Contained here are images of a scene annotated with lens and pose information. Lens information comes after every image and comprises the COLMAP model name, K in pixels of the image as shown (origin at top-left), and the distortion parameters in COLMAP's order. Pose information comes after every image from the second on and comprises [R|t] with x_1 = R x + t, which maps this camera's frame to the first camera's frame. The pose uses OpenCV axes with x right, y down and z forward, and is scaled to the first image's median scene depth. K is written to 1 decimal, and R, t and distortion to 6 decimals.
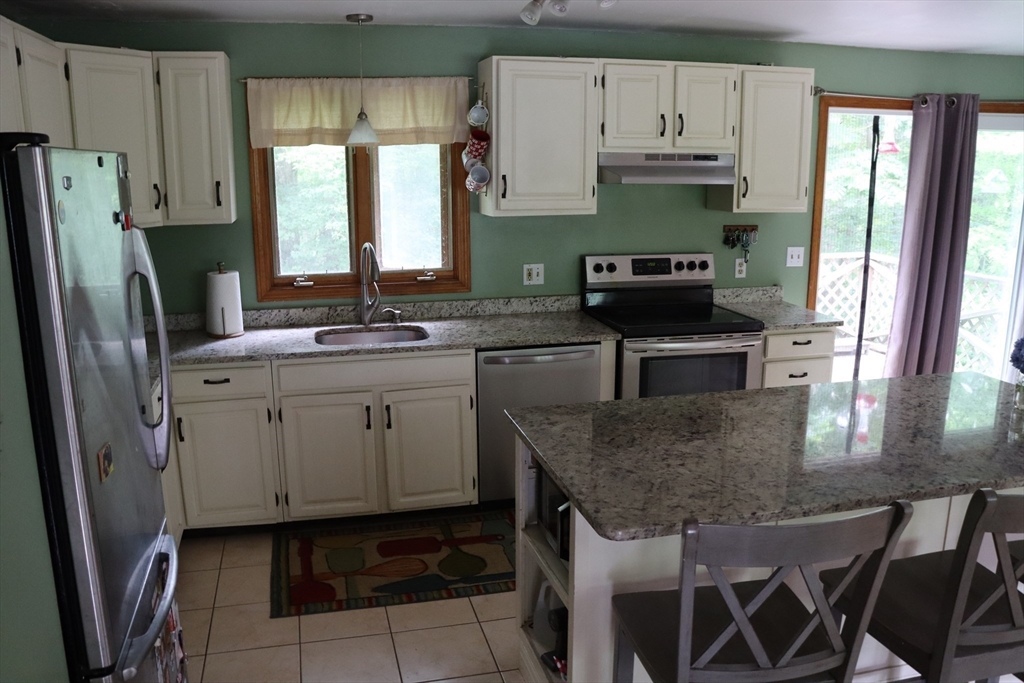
lens RADIAL K [[841.8, 0, 508.5], [0, 841.8, 350.0], [0, 0, 1]] dist [-0.161936, 0.131961]
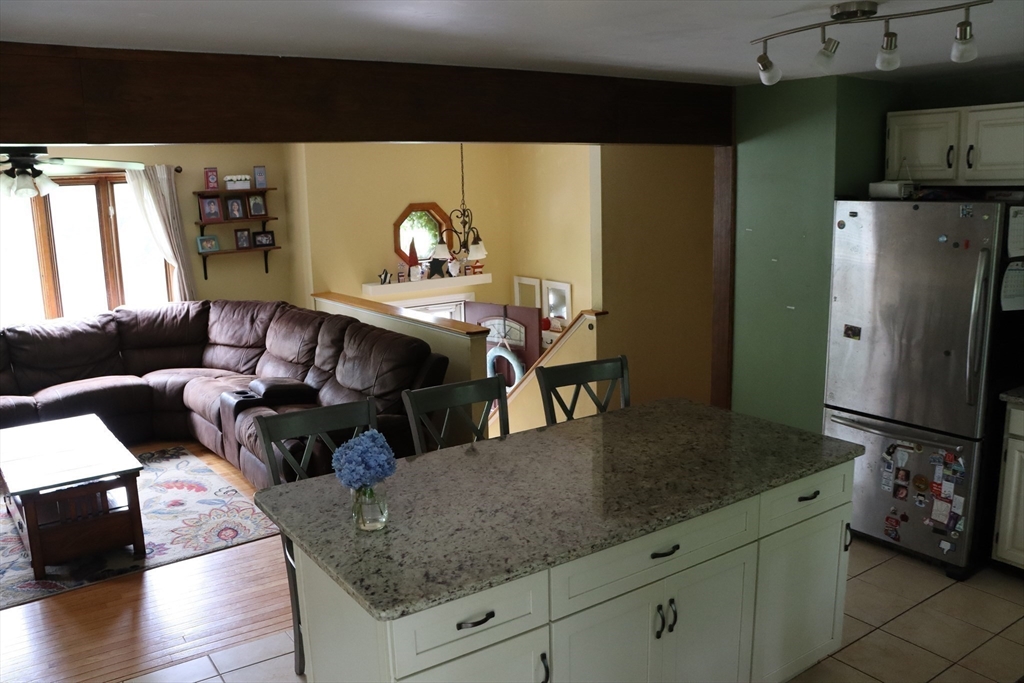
lens RADIAL K [[841.8, 0, 508.2], [0, 841.8, 350.8], [0, 0, 1]] dist [-0.161936, 0.131961]
pose [[-0.938543, 0.092943, -0.332414, 0.502724], [-0.049443, 0.916930, 0.395973, -0.287465], [0.341603, 0.388073, -0.855983, 1.105301]]
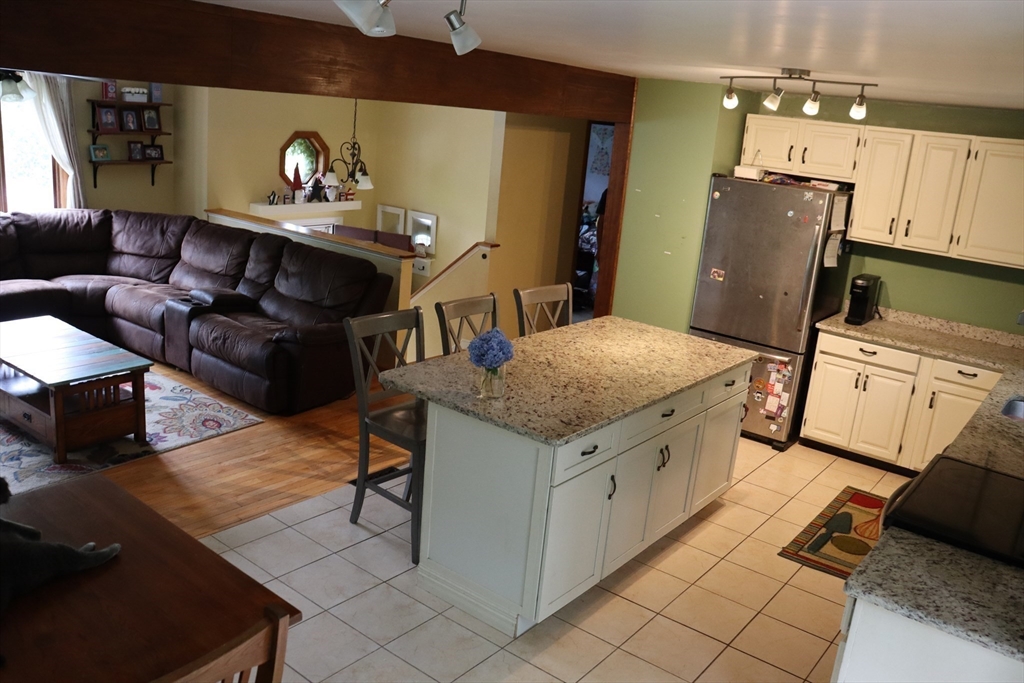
lens RADIAL K [[841.8, 0, 518.8], [0, 841.8, 342.3], [0, 0, 1]] dist [-0.161936, 0.131961]
pose [[-0.785971, 0.095737, -0.610806, 0.884255], [-0.221187, 0.879011, 0.422393, -0.346341], [0.577344, 0.467091, -0.669701, 1.174870]]
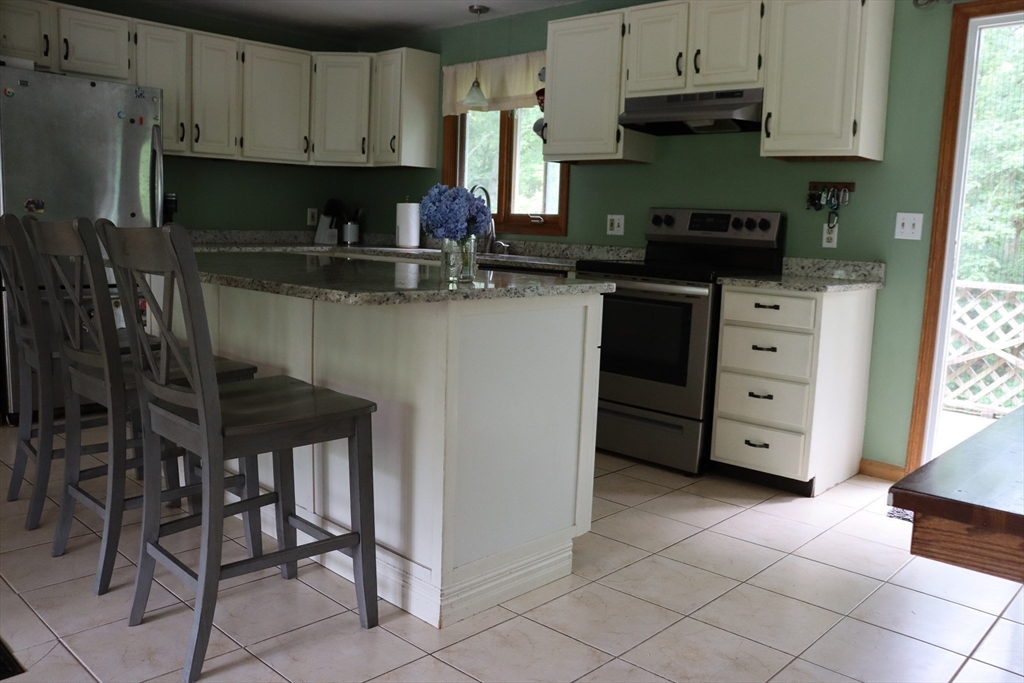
lens RADIAL K [[841.8, 0, 510.3], [0, 841.8, 337.2], [0, 0, 1]] dist [-0.161936, 0.131961]
pose [[0.536878, 0.136156, -0.832600, 0.892634], [-0.229027, 0.973352, 0.011492, 0.067503], [0.811978, 0.184518, 0.553755, 0.363841]]
